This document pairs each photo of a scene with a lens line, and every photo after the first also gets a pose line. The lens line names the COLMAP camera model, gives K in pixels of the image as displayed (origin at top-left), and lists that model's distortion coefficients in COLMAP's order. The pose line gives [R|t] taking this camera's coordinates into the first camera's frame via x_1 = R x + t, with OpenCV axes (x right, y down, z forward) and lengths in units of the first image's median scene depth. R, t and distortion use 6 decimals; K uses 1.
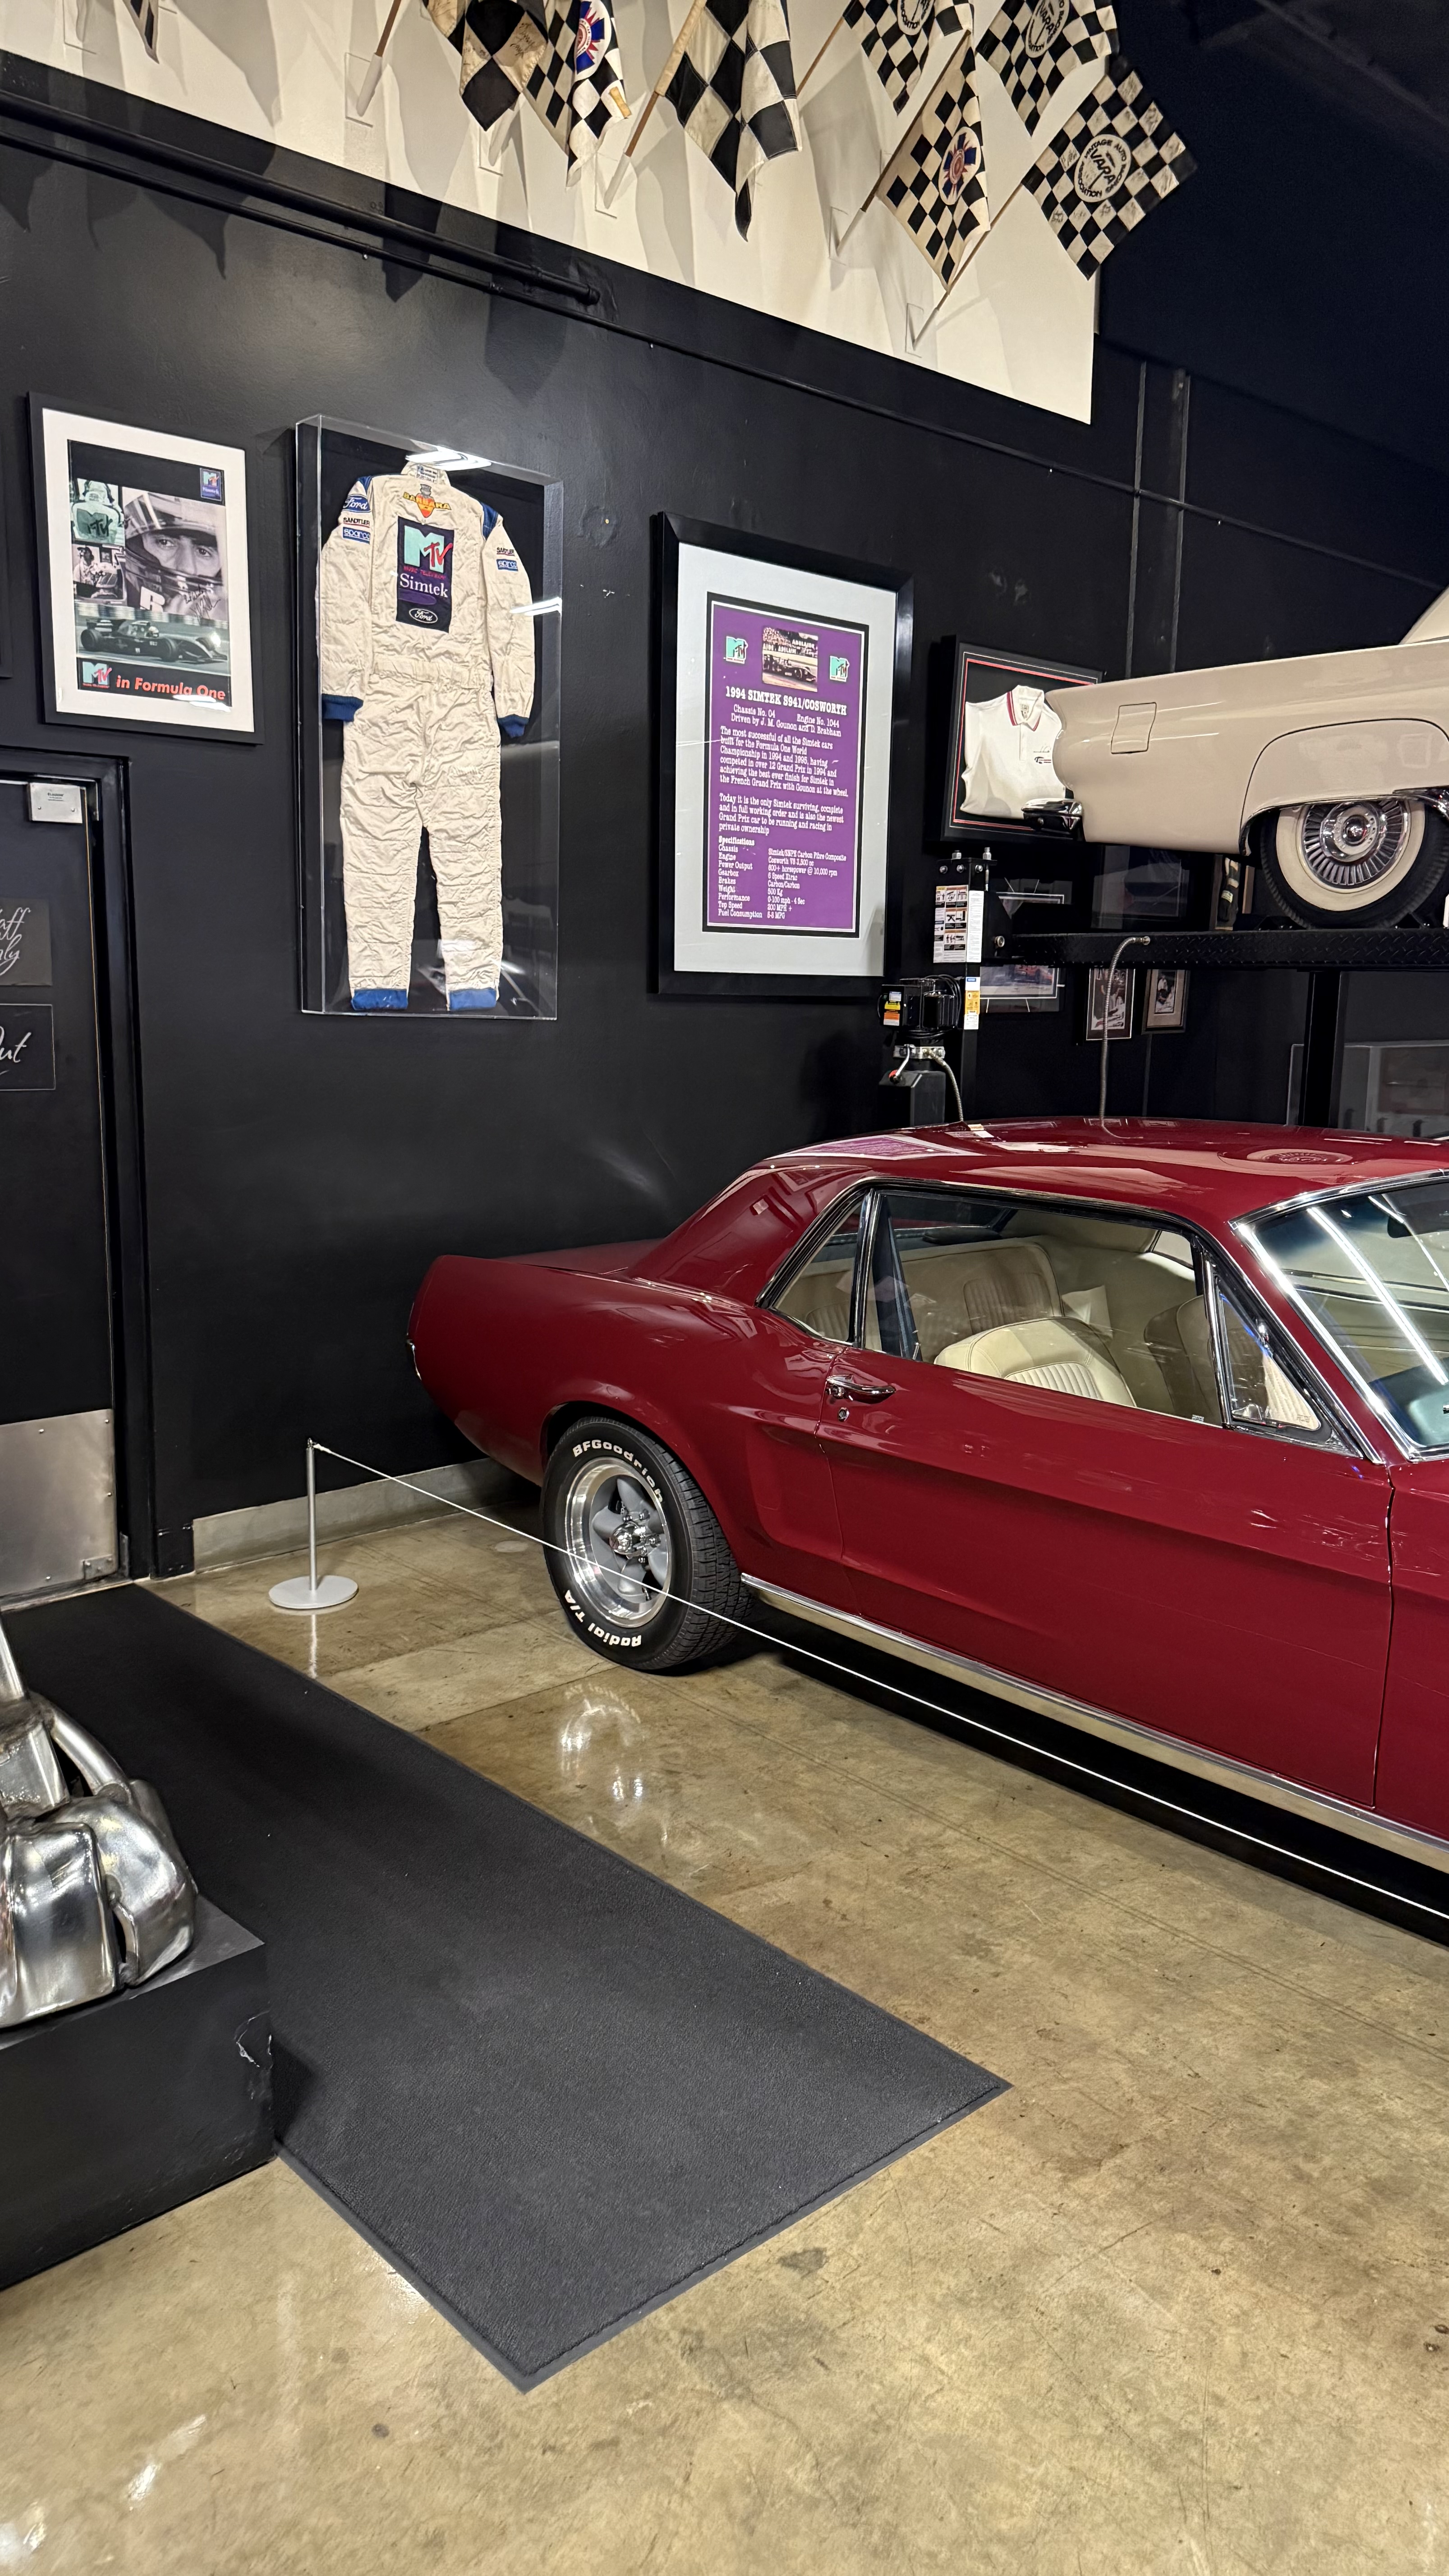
lens RADIAL K [[1819.5, 0, 724.5], [0, 1819.5, 1288.0], [0, 0, 1]] dist [0.095750, -0.132436]
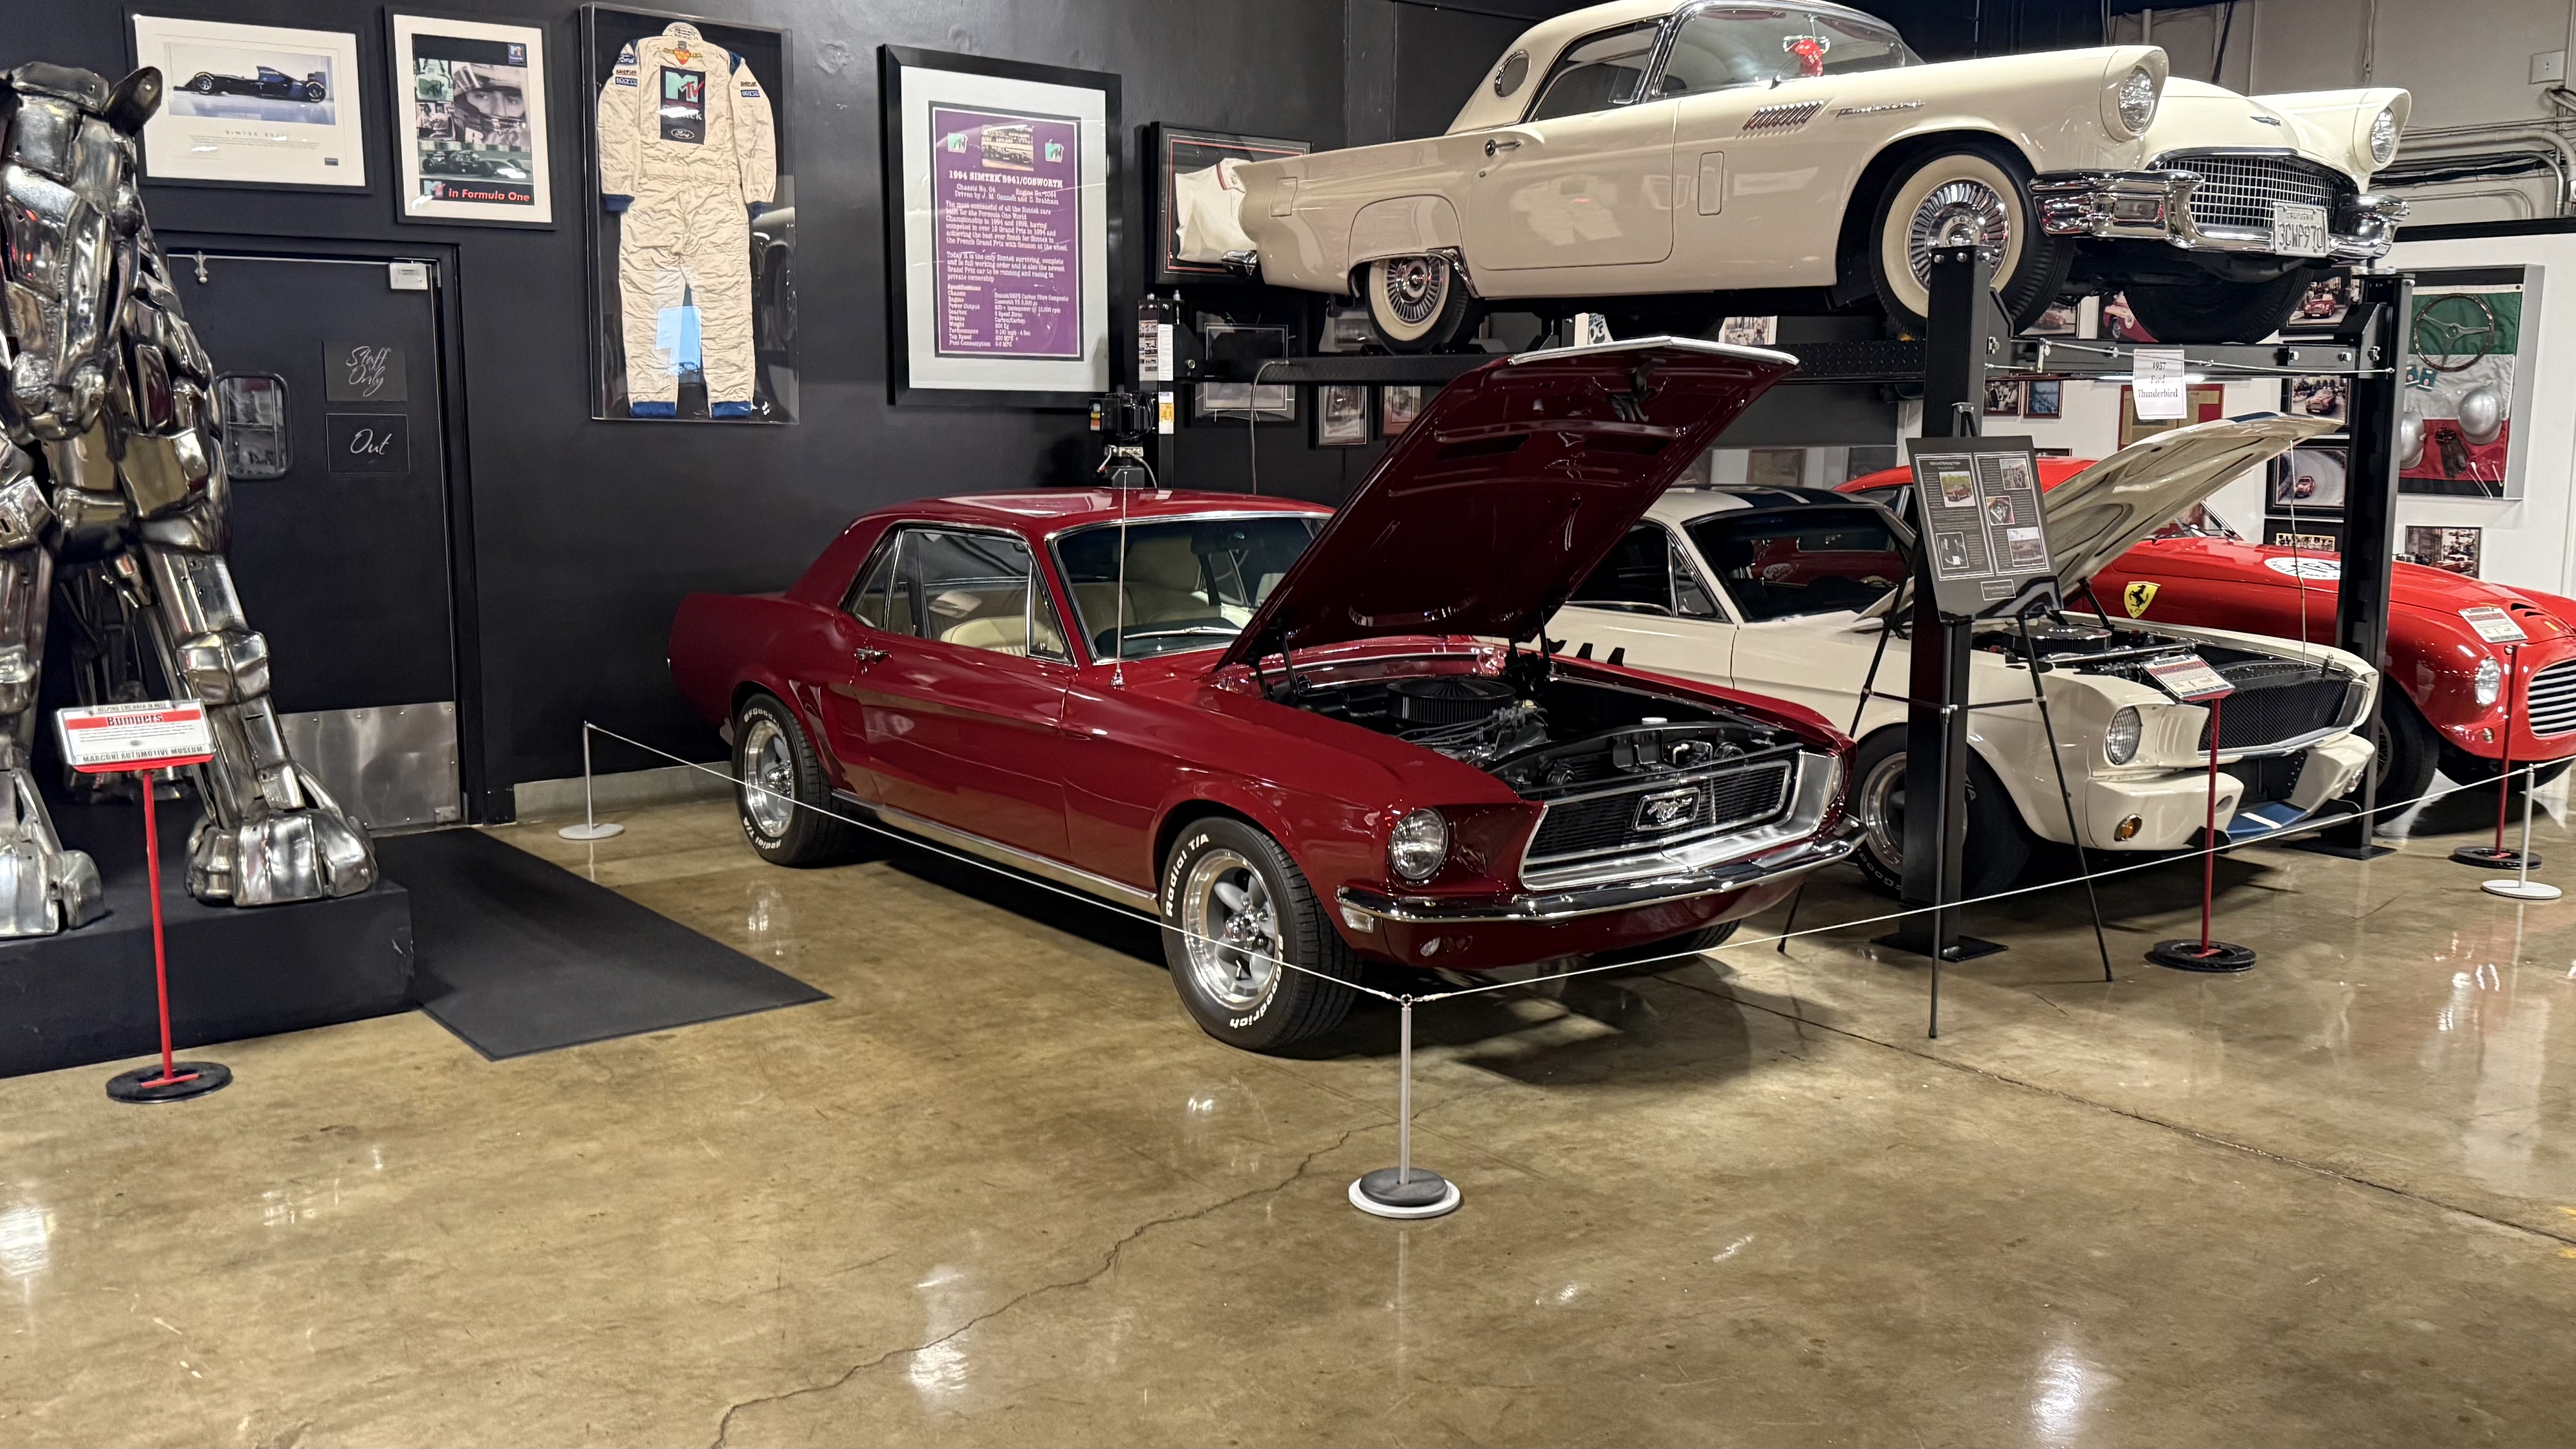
lens RADIAL K [[2177.7, 0, 1331.7], [0, 2177.7, 758.5], [0, 0, 1]] dist [0.075974, -0.144301]
pose [[0.997780, 0.000003, -0.066598, 0.430576], [-0.000614, 0.999958, -0.009150, 0.118869], [0.066595, 0.009171, 0.997738, -0.607476]]
